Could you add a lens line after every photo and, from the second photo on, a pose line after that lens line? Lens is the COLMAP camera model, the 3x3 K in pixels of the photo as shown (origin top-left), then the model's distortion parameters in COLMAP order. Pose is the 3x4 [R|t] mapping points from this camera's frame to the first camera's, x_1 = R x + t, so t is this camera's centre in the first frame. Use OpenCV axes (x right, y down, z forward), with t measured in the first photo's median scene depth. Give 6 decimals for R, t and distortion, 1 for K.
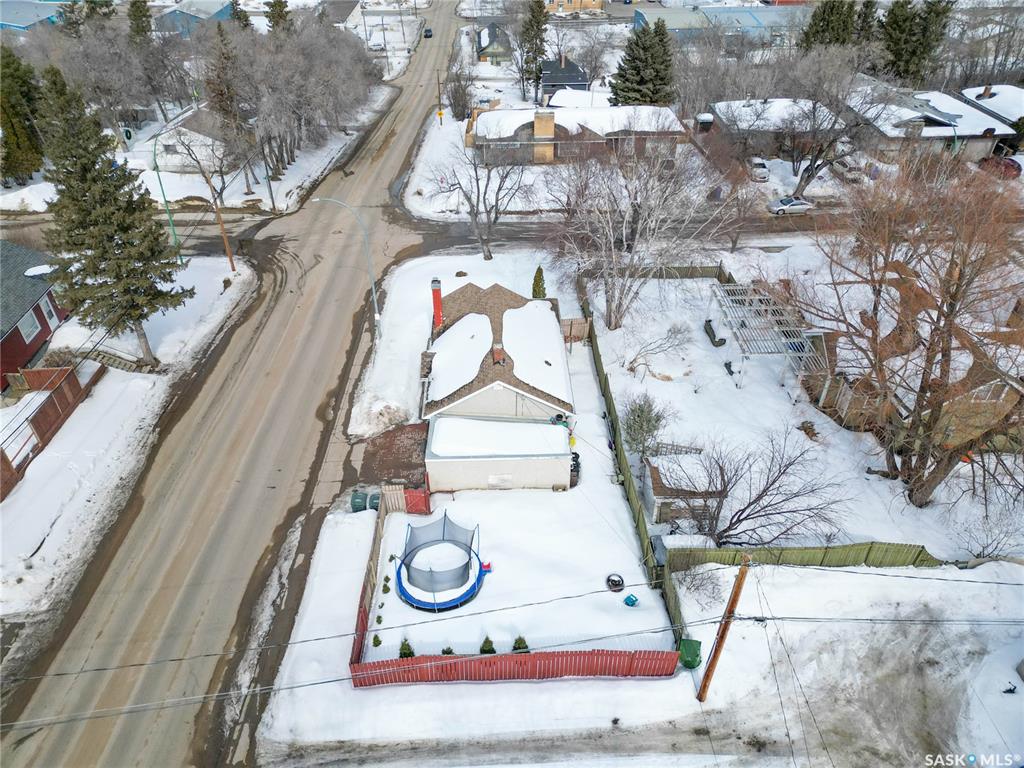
lens RADIAL K [[704.2, 0, 510.3], [0, 704.2, 386.9], [0, 0, 1]] dist [0.091738, -0.094094]
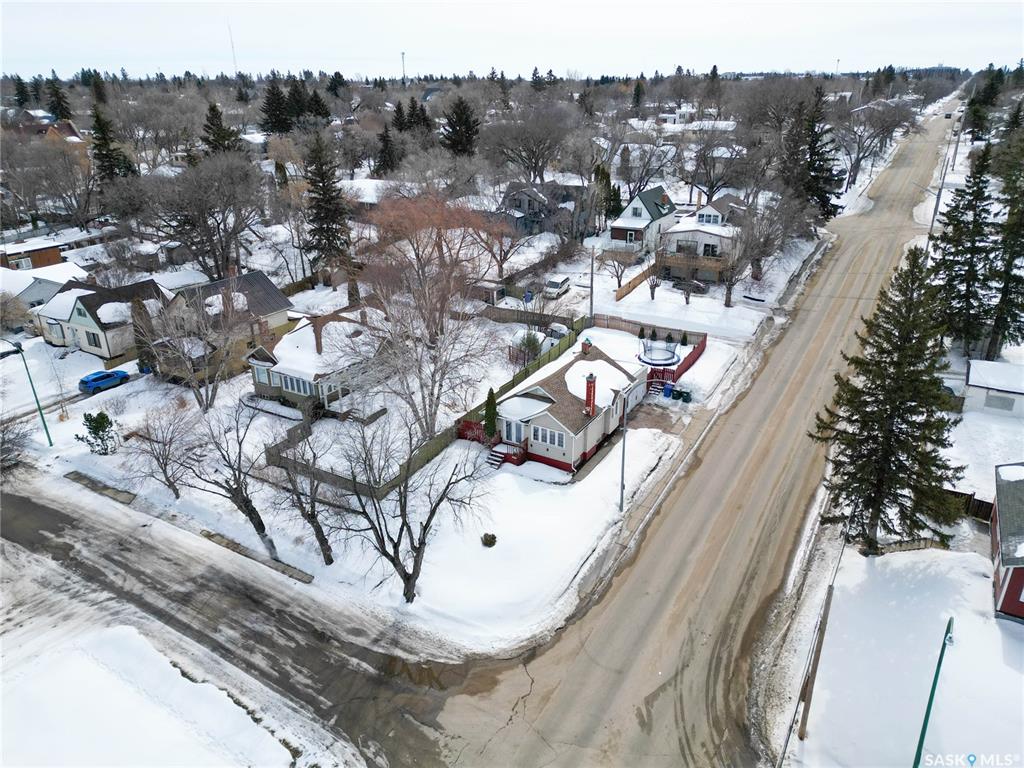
lens RADIAL K [[704.2, 0, 510.3], [0, 704.2, 386.9], [0, 0, 1]] dist [0.091738, -0.094094]
pose [[-0.845580, -0.197914, 0.495807, -0.627297], [0.337871, 0.520663, 0.784062, -1.206226], [-0.413325, 0.830506, -0.373393, 1.610150]]
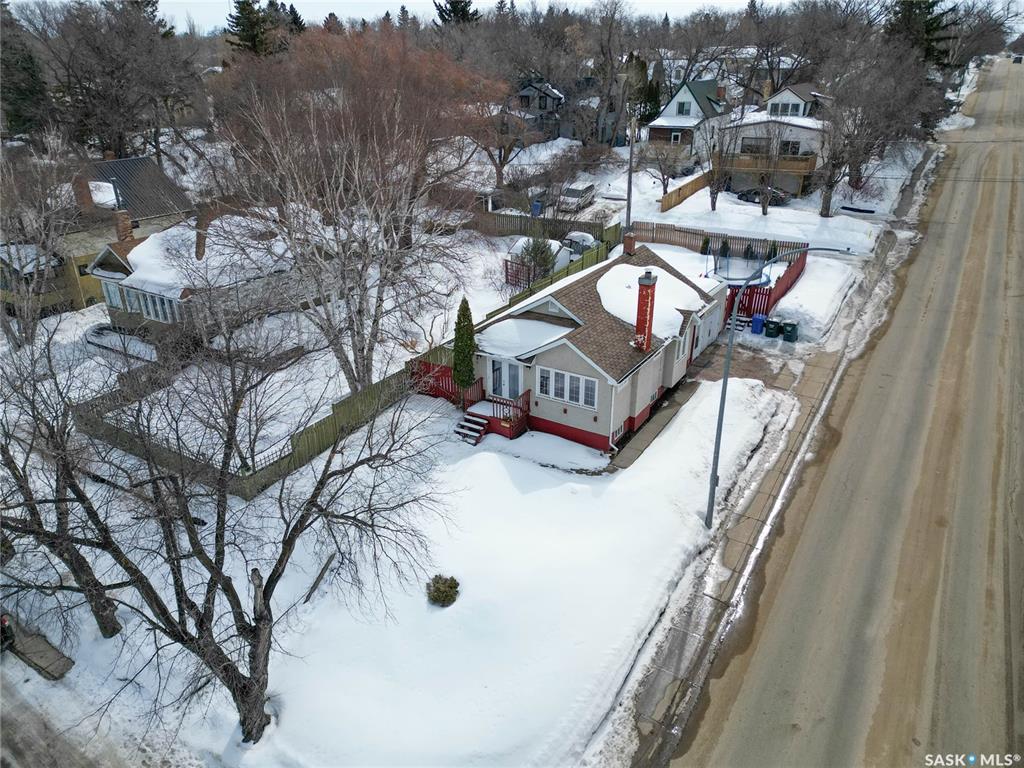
lens RADIAL K [[704.2, 0, 510.3], [0, 704.2, 386.9], [0, 0, 1]] dist [0.091738, -0.094094]
pose [[-0.835970, -0.217549, 0.503812, -0.372187], [0.345922, 0.503802, 0.791531, -0.701272], [-0.426019, 0.835976, -0.345909, 1.443886]]
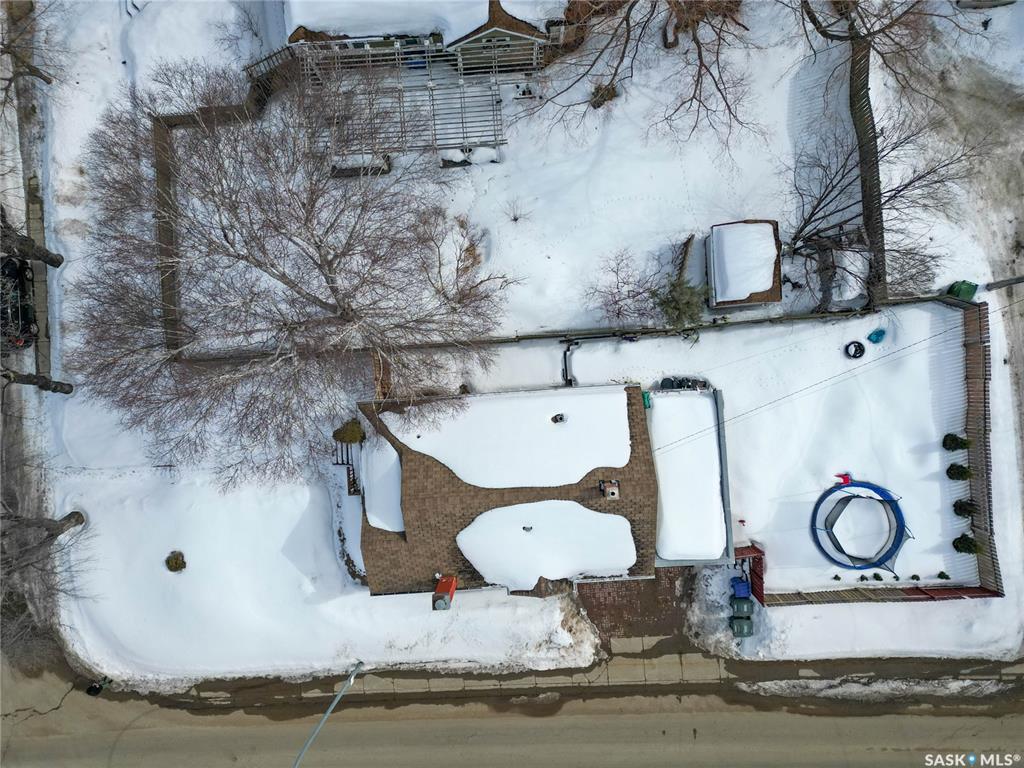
lens RADIAL K [[704.4, 0, 506.8], [0, 704.4, 386.2], [0, 0, 1]] dist [0.067006, -0.043186]
pose [[-0.041075, -0.999091, 0.011381, 0.081009], [0.617029, -0.016405, 0.786770, -0.636989], [-0.785868, 0.039339, 0.617142, 0.587535]]
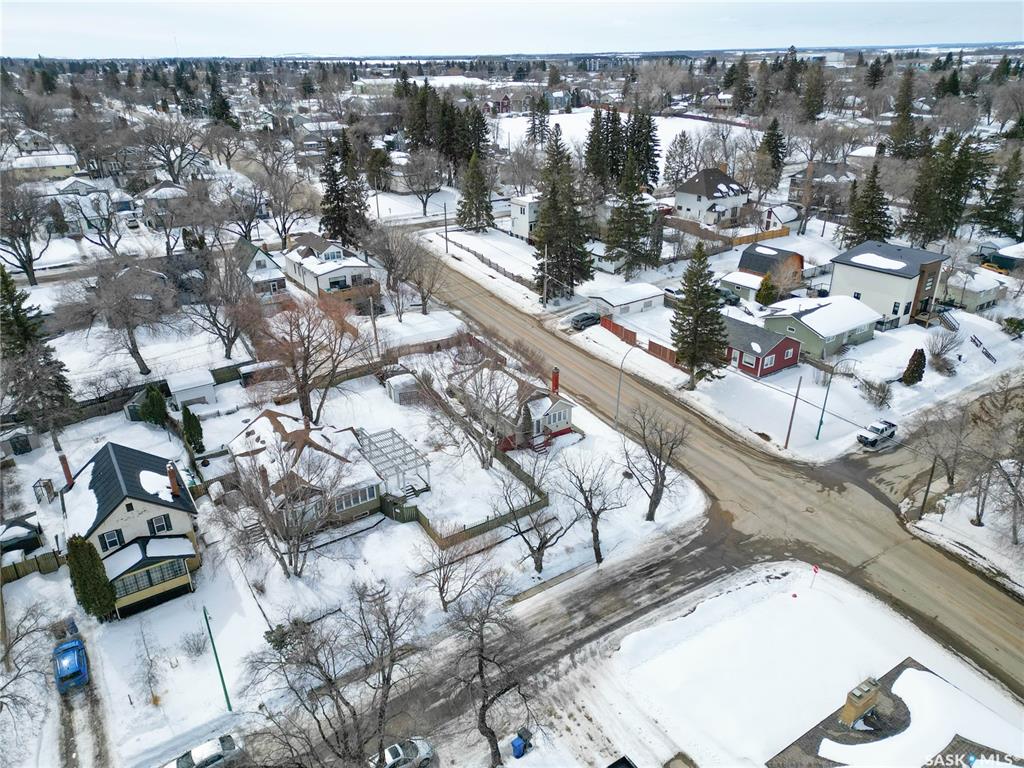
lens RADIAL K [[704.4, 0, 506.8], [0, 704.4, 386.2], [0, 0, 1]] dist [0.067006, -0.043186]
pose [[-0.849562, 0.237031, -0.471233, 0.929870], [-0.309386, 0.499643, 0.809096, -1.651112], [0.427229, 0.833170, -0.351144, 1.711182]]
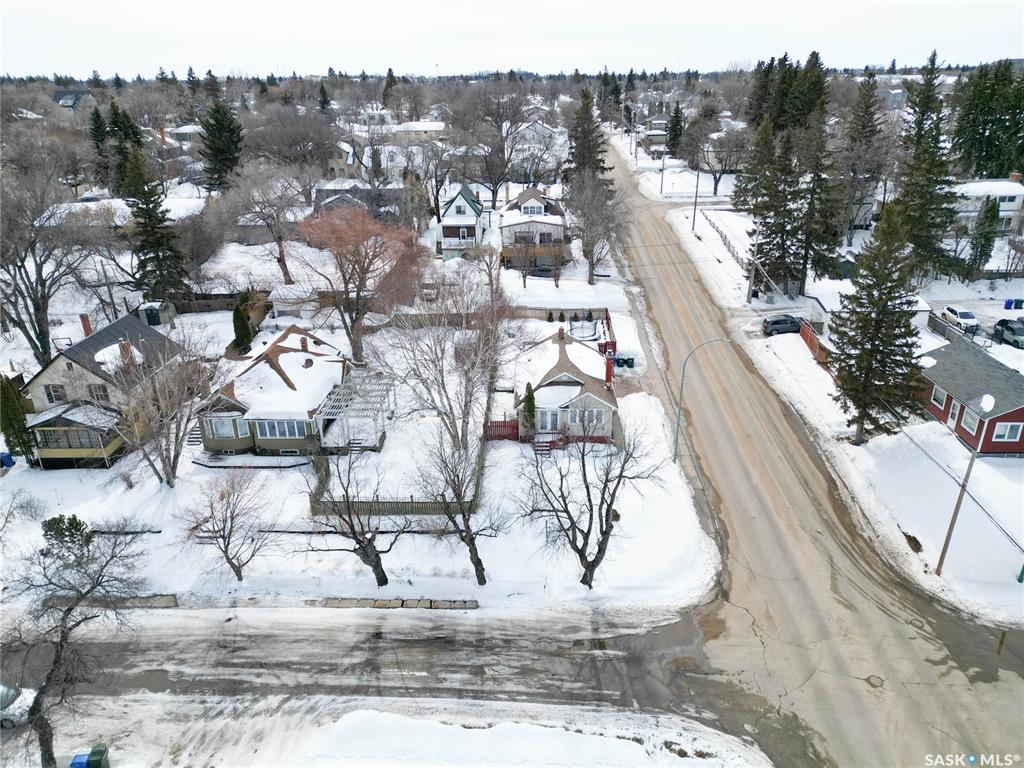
lens RADIAL K [[704.2, 0, 510.3], [0, 704.2, 386.9], [0, 0, 1]] dist [0.091738, -0.094094]
pose [[-0.998078, -0.004864, 0.061779, 0.004250], [0.051819, 0.481234, 0.875059, -1.373360], [-0.033986, 0.876579, -0.480057, 1.796527]]
